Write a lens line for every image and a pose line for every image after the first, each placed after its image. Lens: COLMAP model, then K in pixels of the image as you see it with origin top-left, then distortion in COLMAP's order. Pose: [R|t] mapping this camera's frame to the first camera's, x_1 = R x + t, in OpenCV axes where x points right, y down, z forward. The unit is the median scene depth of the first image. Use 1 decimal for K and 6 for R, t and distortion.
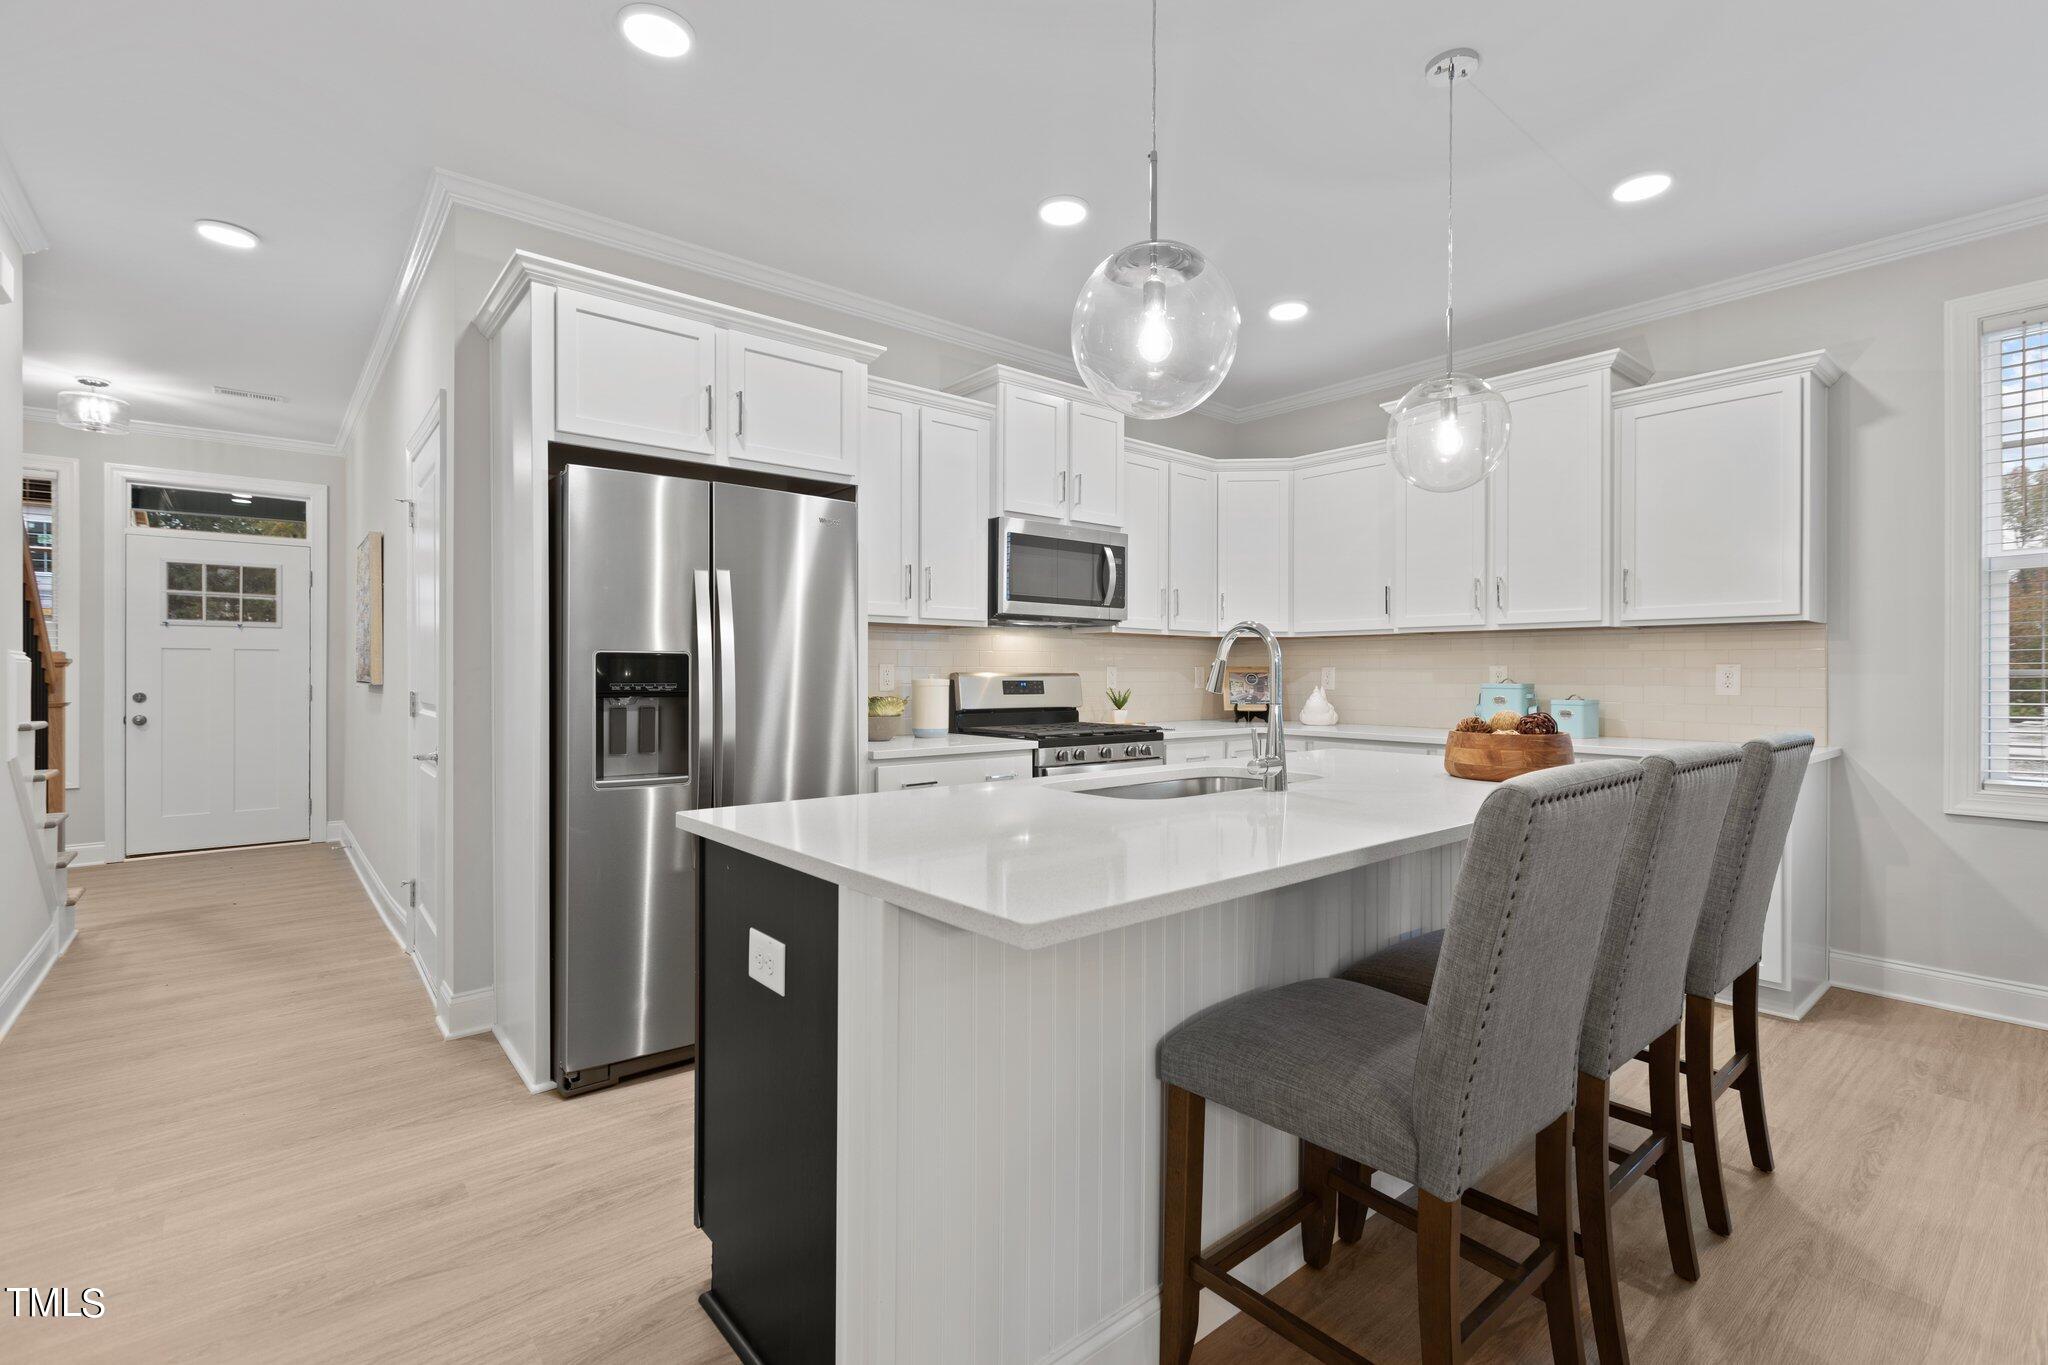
lens RADIAL K [[918.6, 0, 1028.7], [0, 918.6, 677.1], [0, 0, 1]] dist [0.002623, 0.000207]
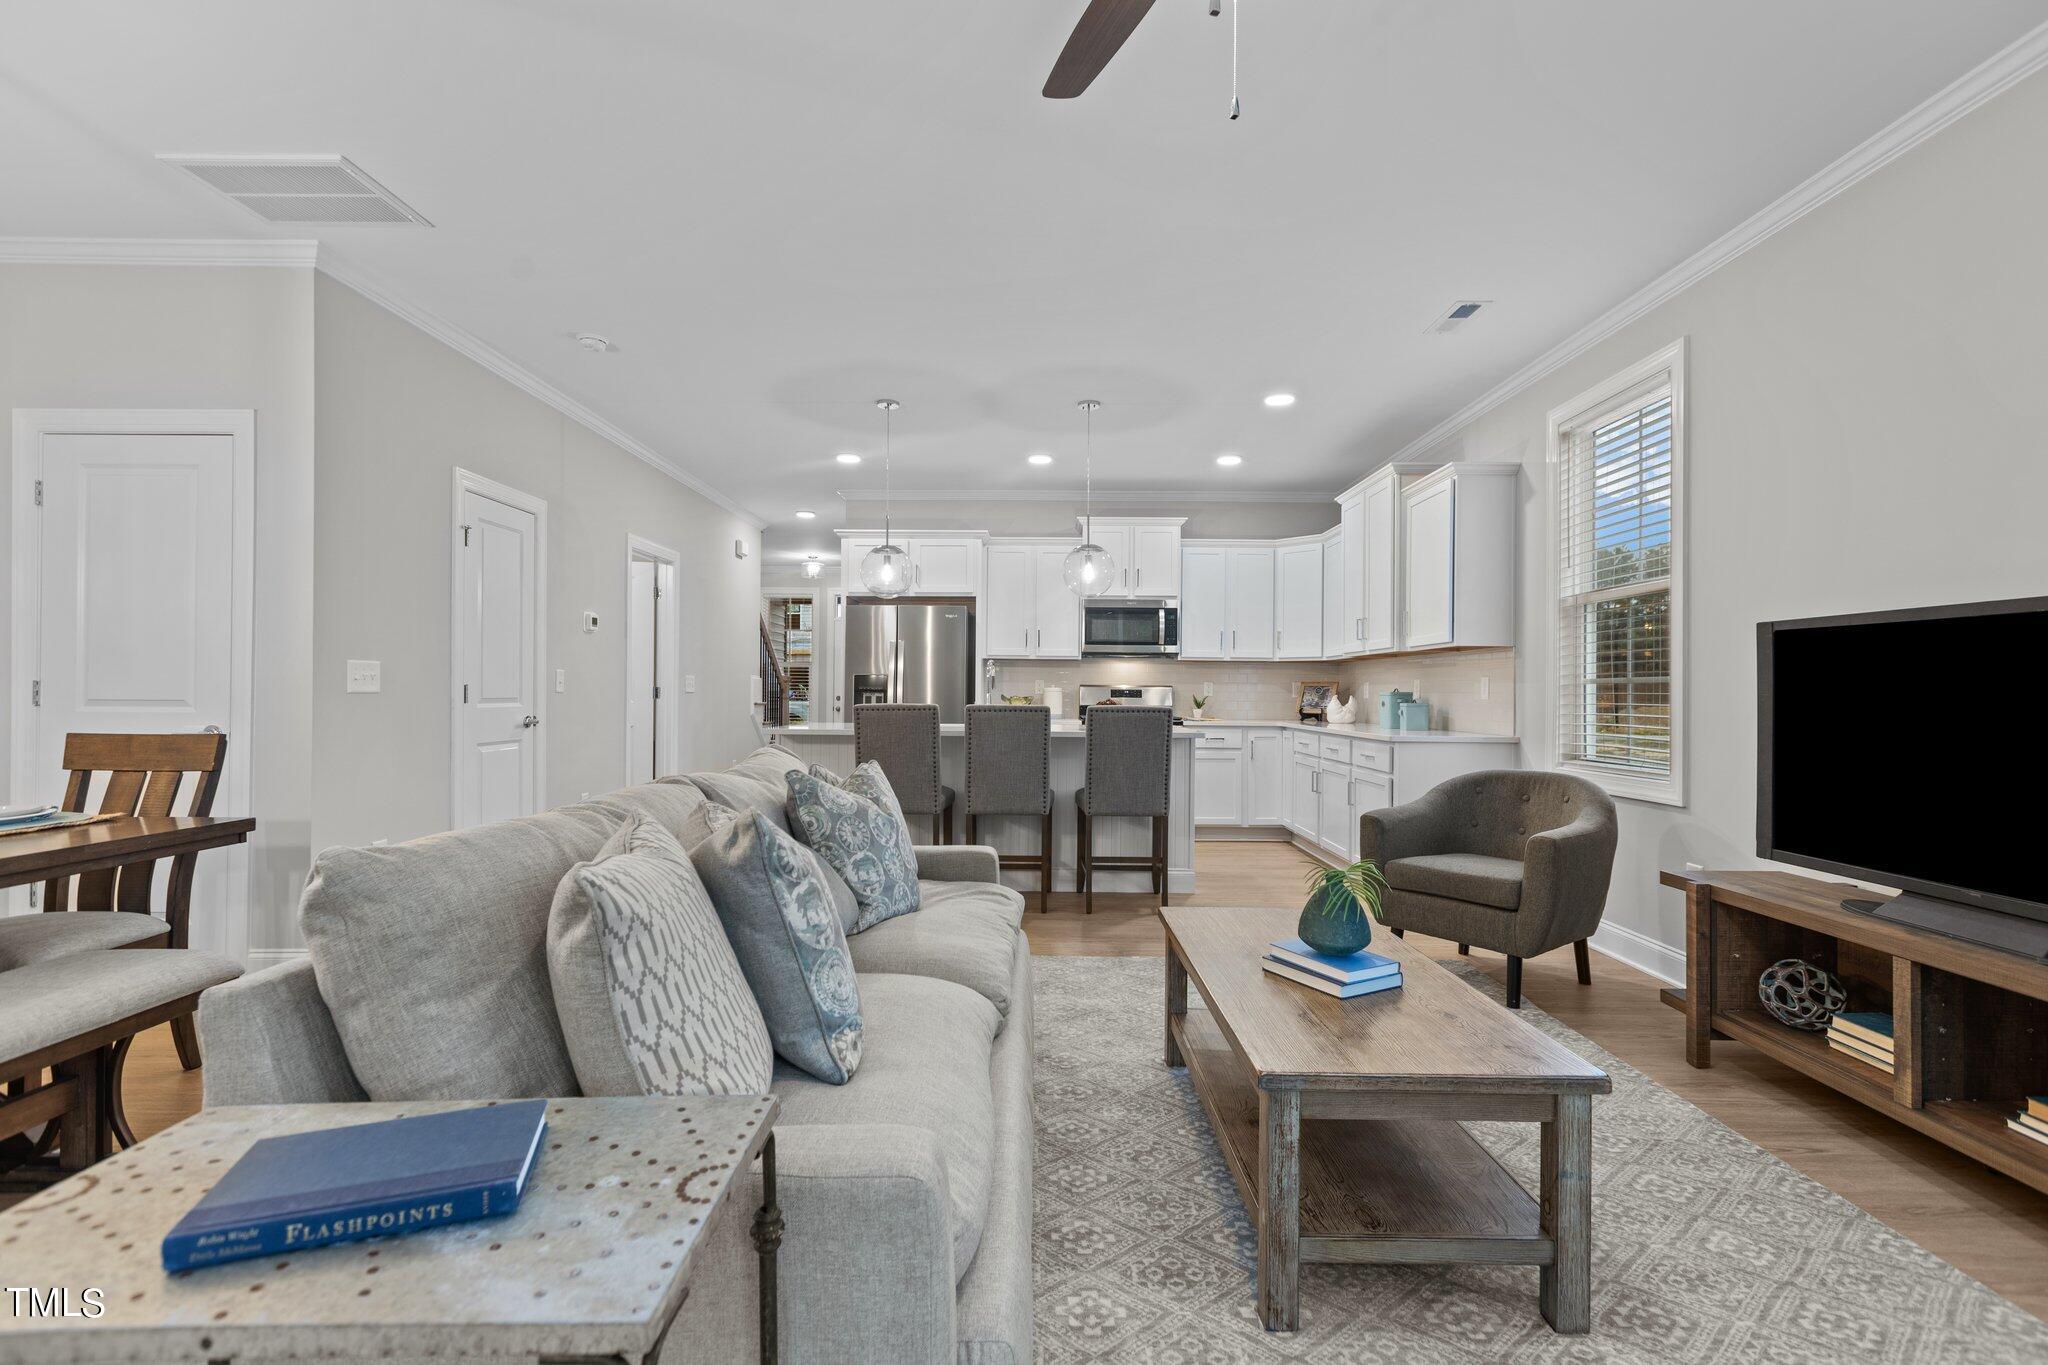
lens RADIAL K [[918.6, 0, 1023.8], [0, 918.6, 687.7], [0, 0, 1]] dist [0.002623, 0.000207]
pose [[0.755682, 0.001008, -0.654938, 0.976518], [-0.009460, 0.999911, -0.009375, 0.018207], [0.654870, 0.013280, 0.755625, -0.410632]]
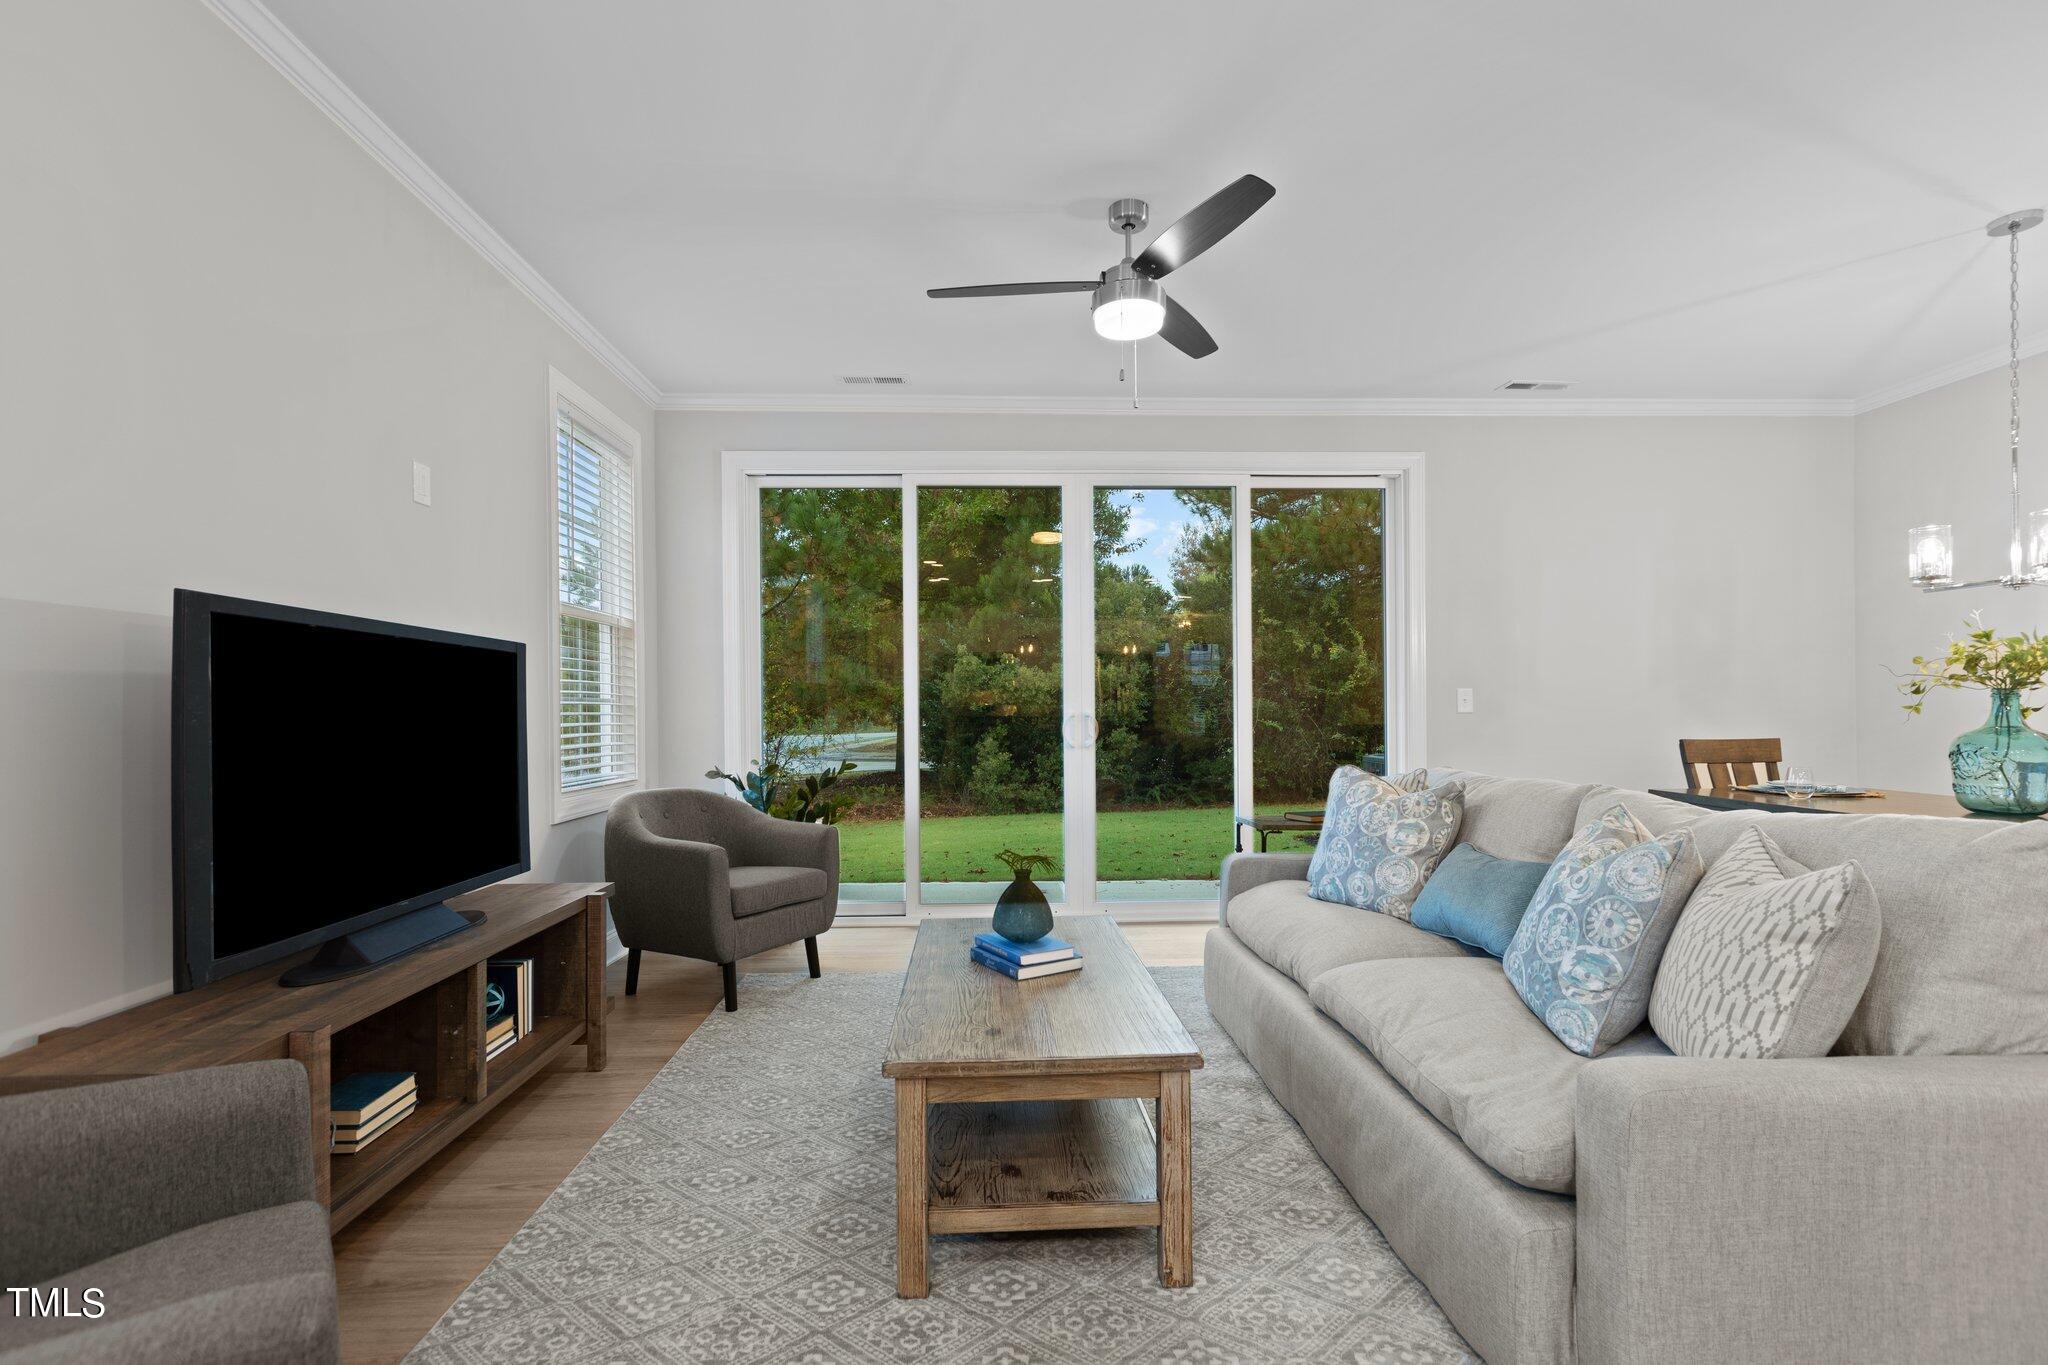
lens RADIAL K [[918.6, 0, 1022.9], [0, 918.6, 709.9], [0, 0, 1]] dist [0.002623, 0.000207]
pose [[-0.788634, 0.003544, 0.614853, 0.442038], [0.007650, 0.999963, 0.004049, 0.012385], [-0.614815, 0.007897, -0.788632, 0.501919]]
